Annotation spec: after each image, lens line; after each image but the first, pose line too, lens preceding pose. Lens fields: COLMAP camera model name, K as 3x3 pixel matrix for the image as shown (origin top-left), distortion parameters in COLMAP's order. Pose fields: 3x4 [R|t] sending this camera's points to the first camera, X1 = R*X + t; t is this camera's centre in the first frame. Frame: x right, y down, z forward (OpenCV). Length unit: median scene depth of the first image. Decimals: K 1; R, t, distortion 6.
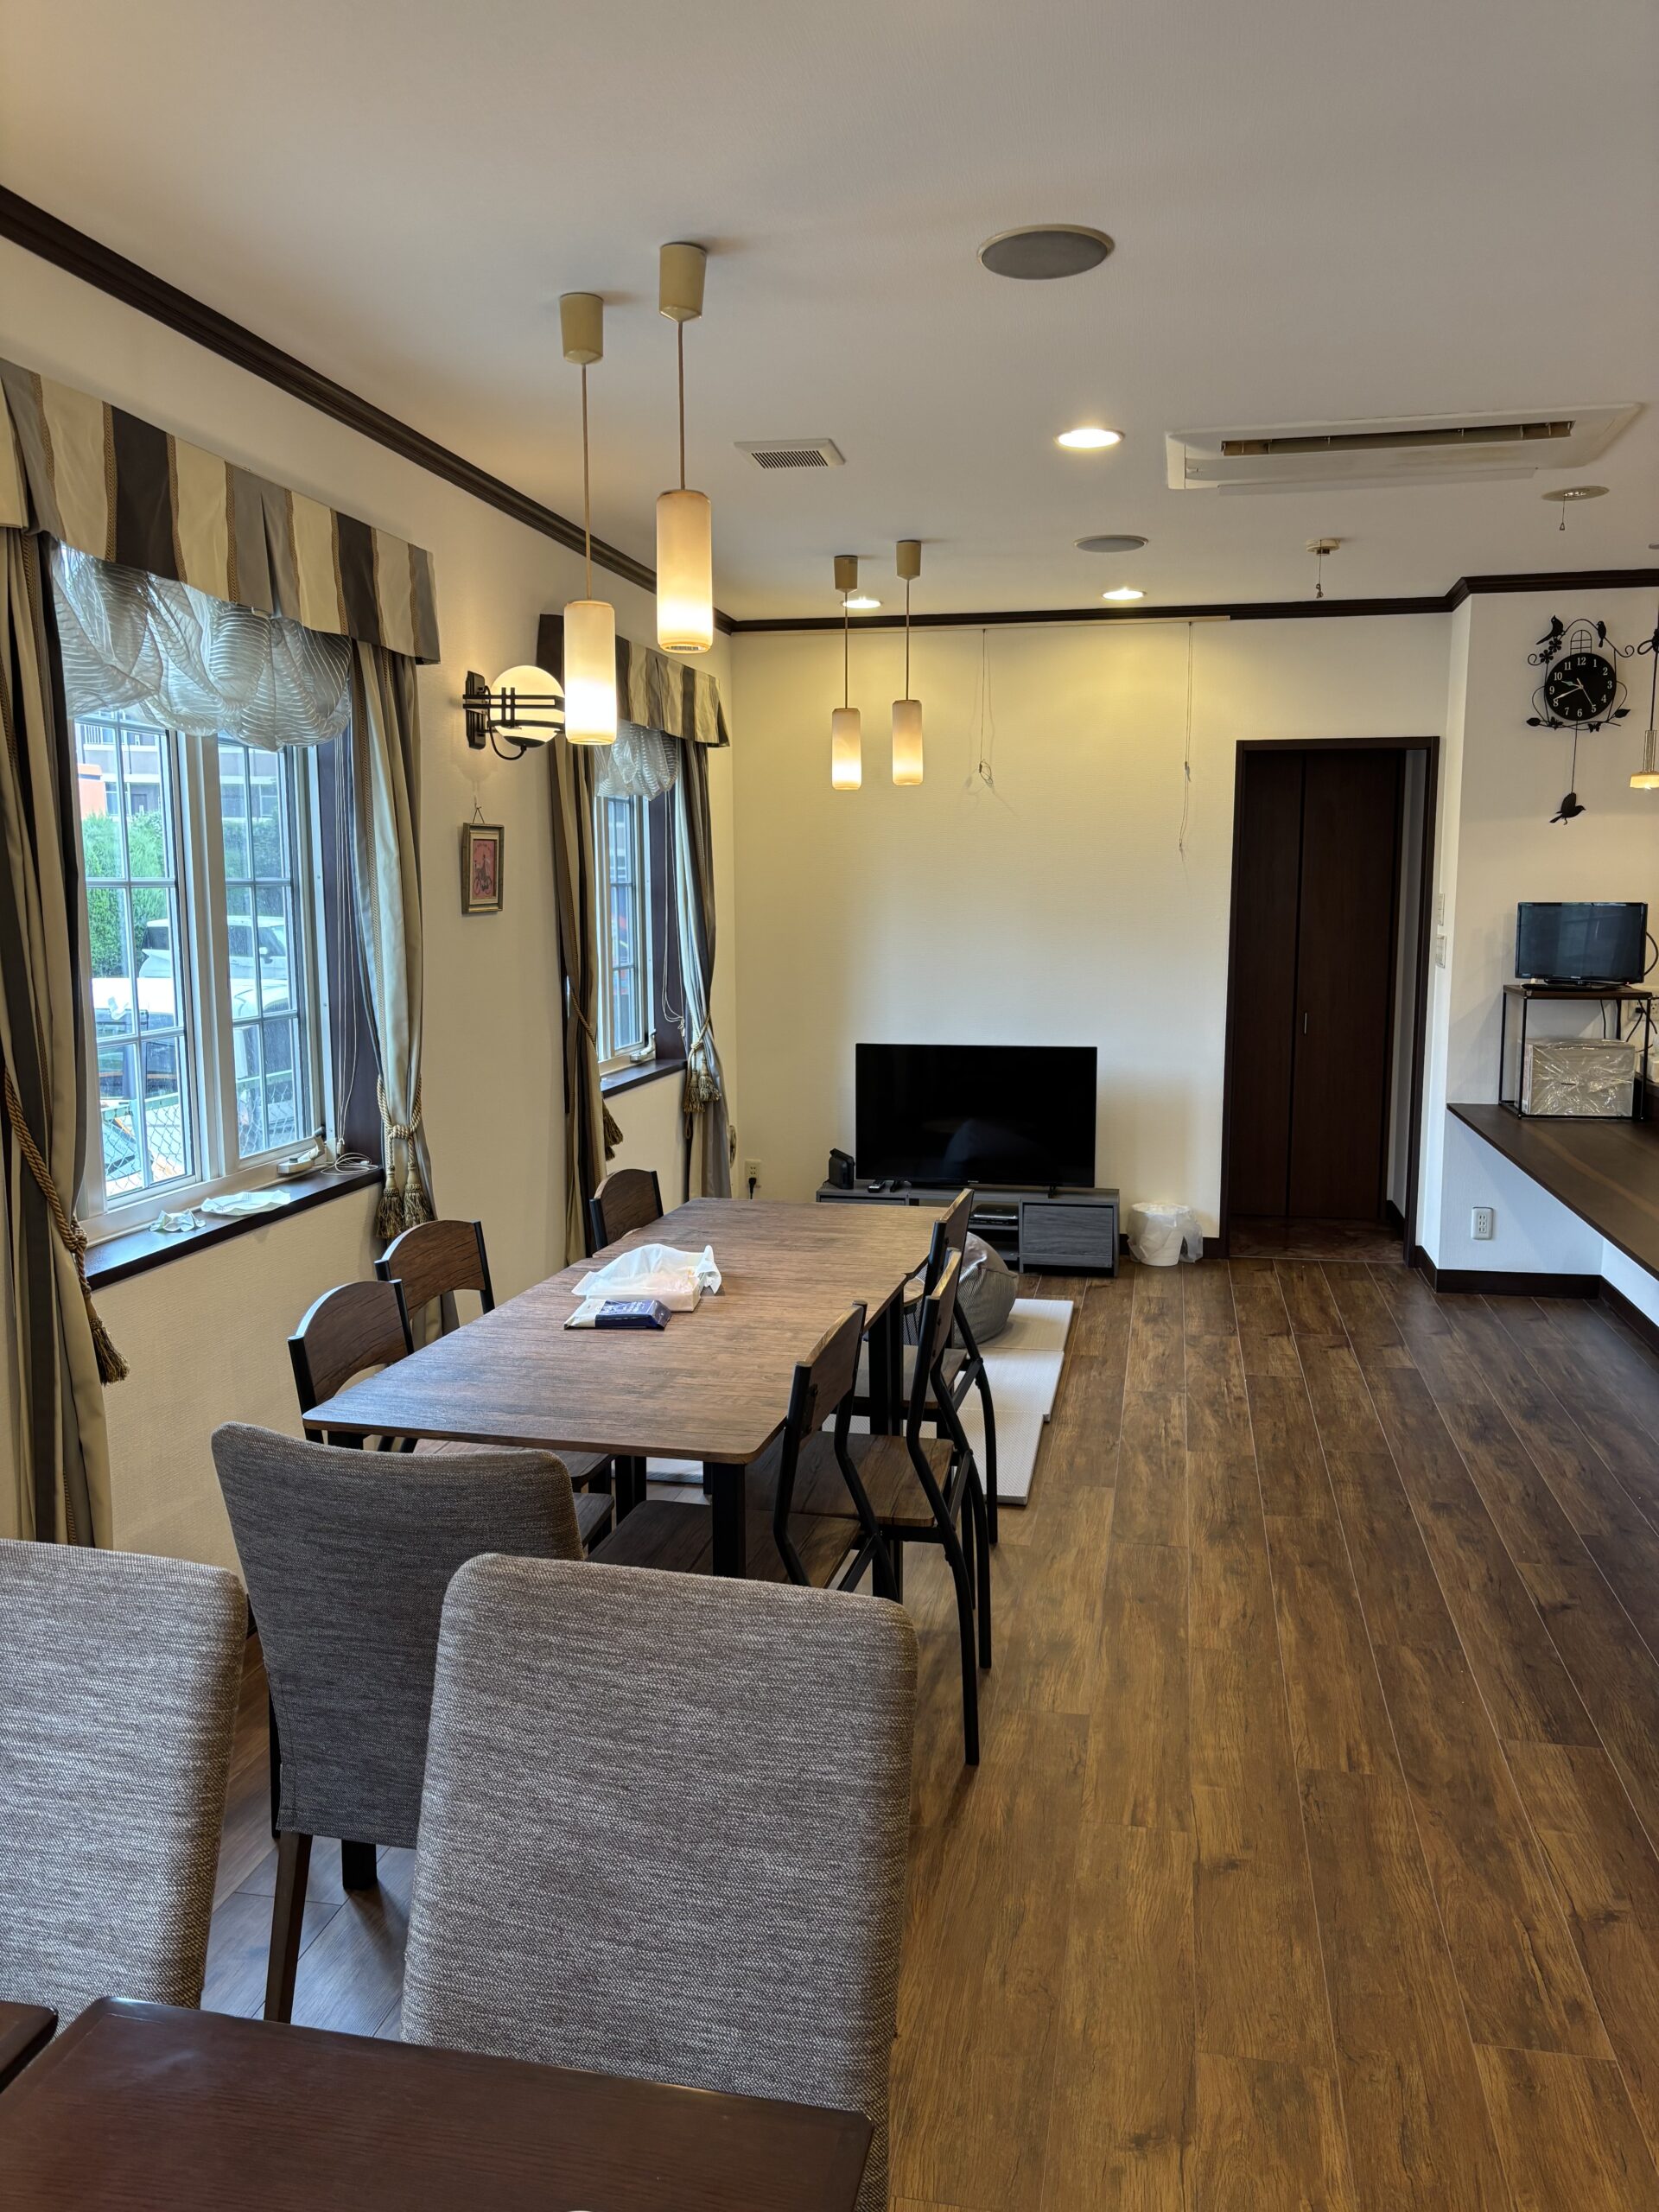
lens RADIAL K [[1679.0, 0, 847.5], [0, 1679.0, 1121.4], [0, 0, 1]] dist [0.045051, -0.052310]
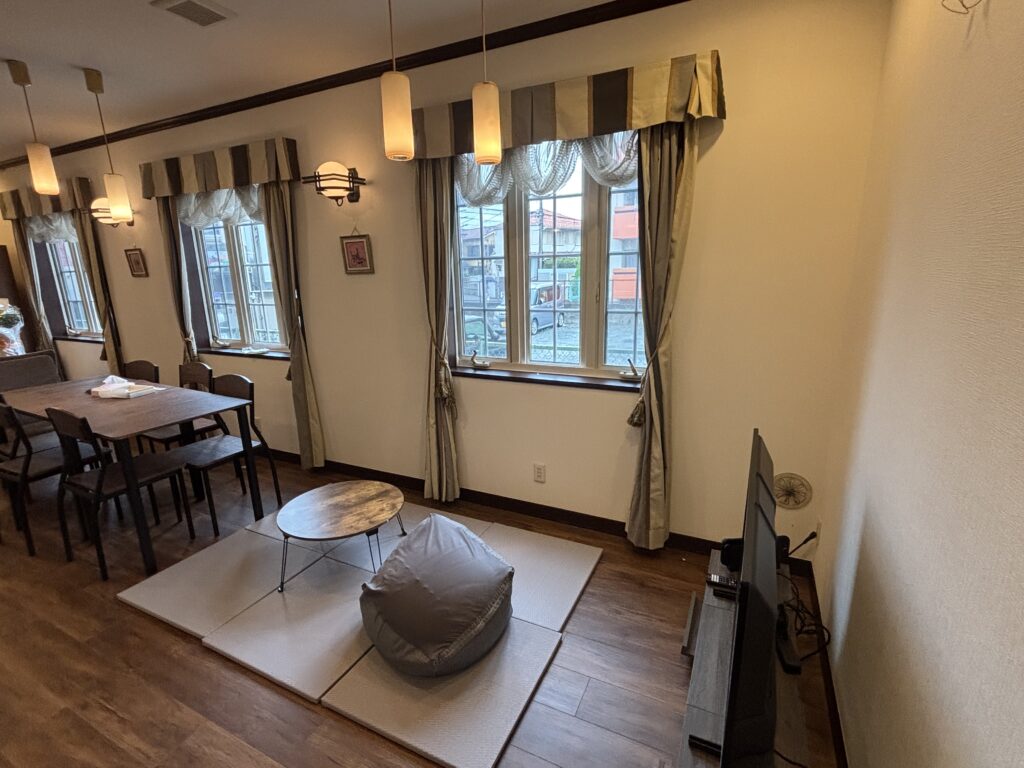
lens RADIAL K [[477.8, 0, 511.7], [0, 477.8, 379.1], [0, 0, 1]] dist [-0.003843, -0.000208]
pose [[-0.256679, 0.238678, -0.936562, 0.360157], [-0.112253, 0.955108, 0.274169, -0.170385], [0.959956, 0.175506, -0.218364, 1.237029]]
